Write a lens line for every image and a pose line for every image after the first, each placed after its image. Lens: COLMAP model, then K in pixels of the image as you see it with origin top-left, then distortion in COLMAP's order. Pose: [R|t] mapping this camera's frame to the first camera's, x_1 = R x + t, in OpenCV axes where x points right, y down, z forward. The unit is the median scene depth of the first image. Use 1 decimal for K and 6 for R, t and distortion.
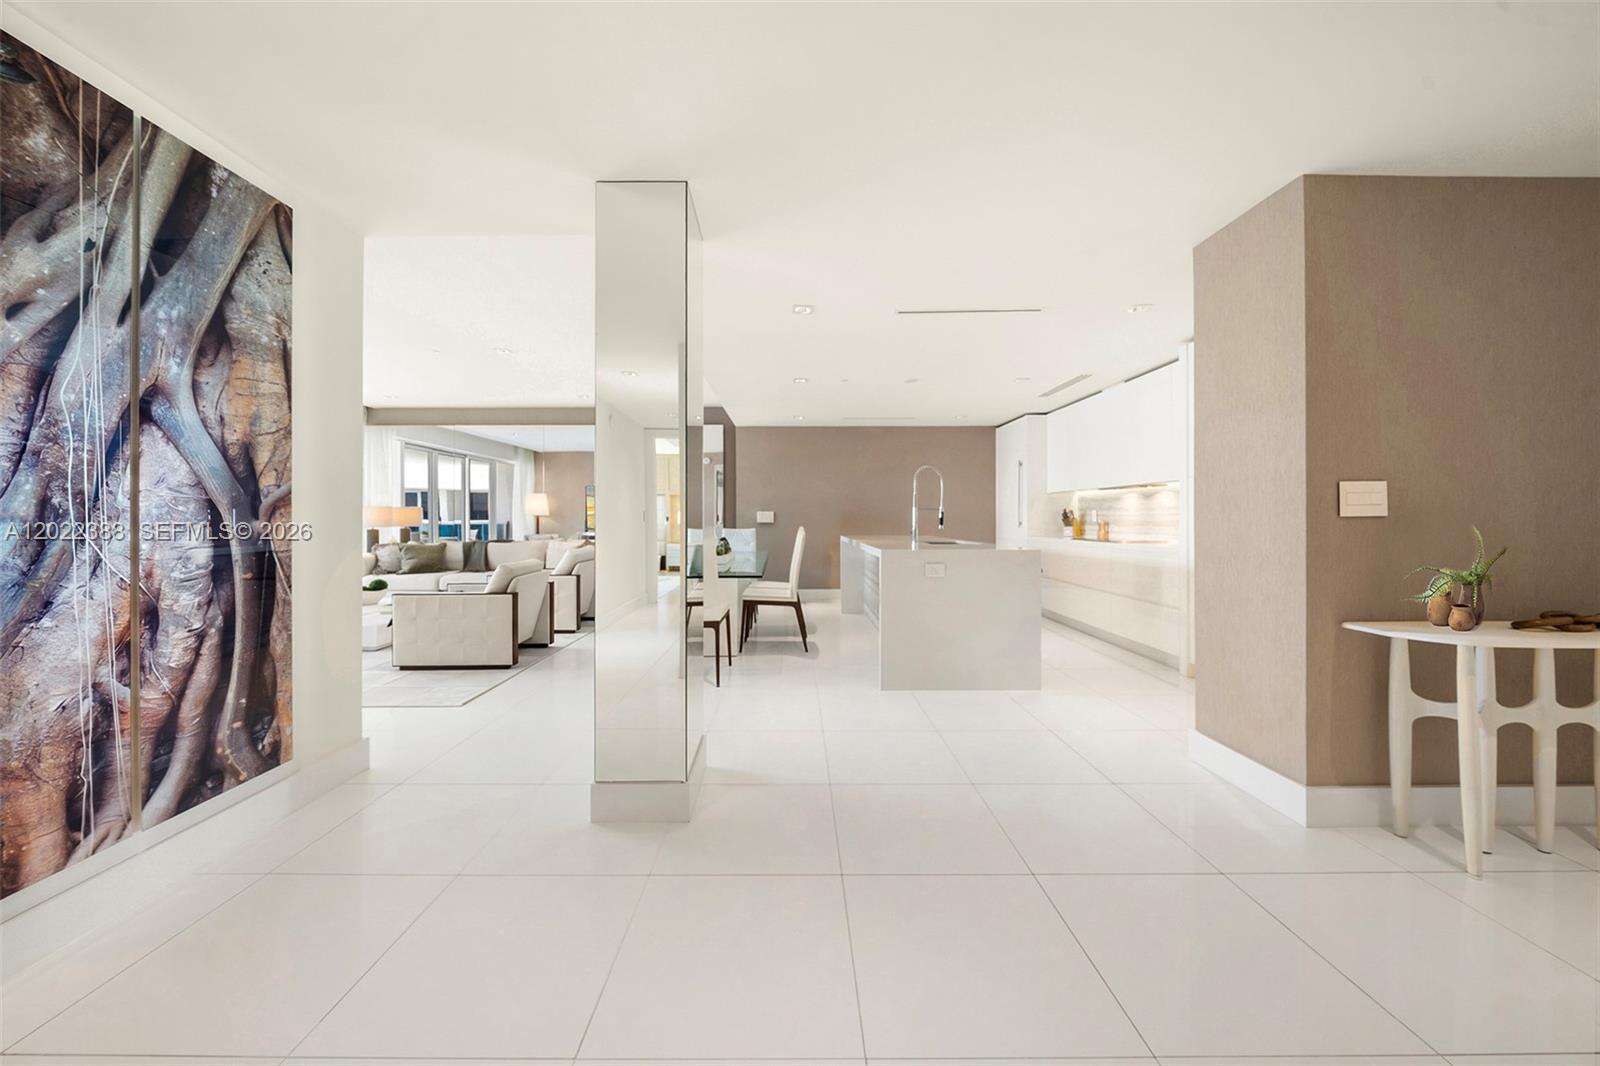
lens RADIAL K [[553.5, 0, 785.1], [0, 553.5, 523.1], [0, 0, 1]] dist [-0.003125, 0.000065]
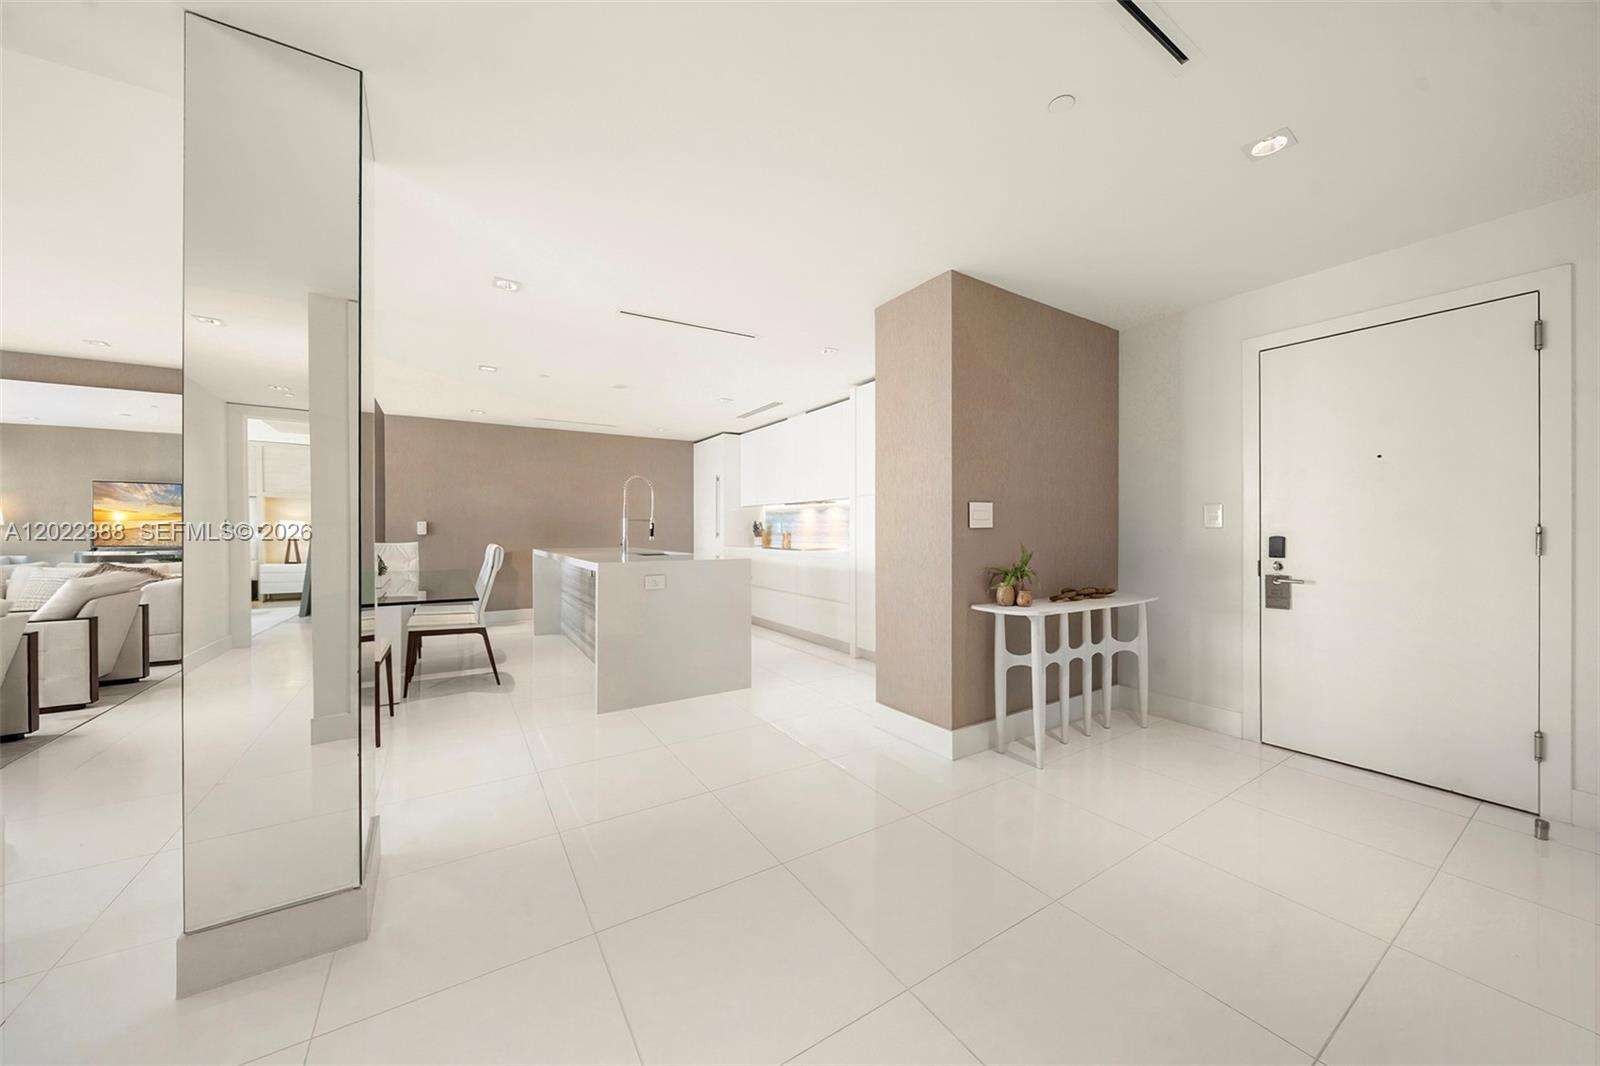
lens RADIAL K [[553.5, 0, 797.4], [0, 553.5, 535.3], [0, 0, 1]] dist [-0.003125, 0.000065]
pose [[0.844672, -0.005223, 0.535259, -0.087508], [0.004499, 0.999986, 0.002659, 0.000913], [-0.535265, 0.000162, 0.844684, 0.071997]]
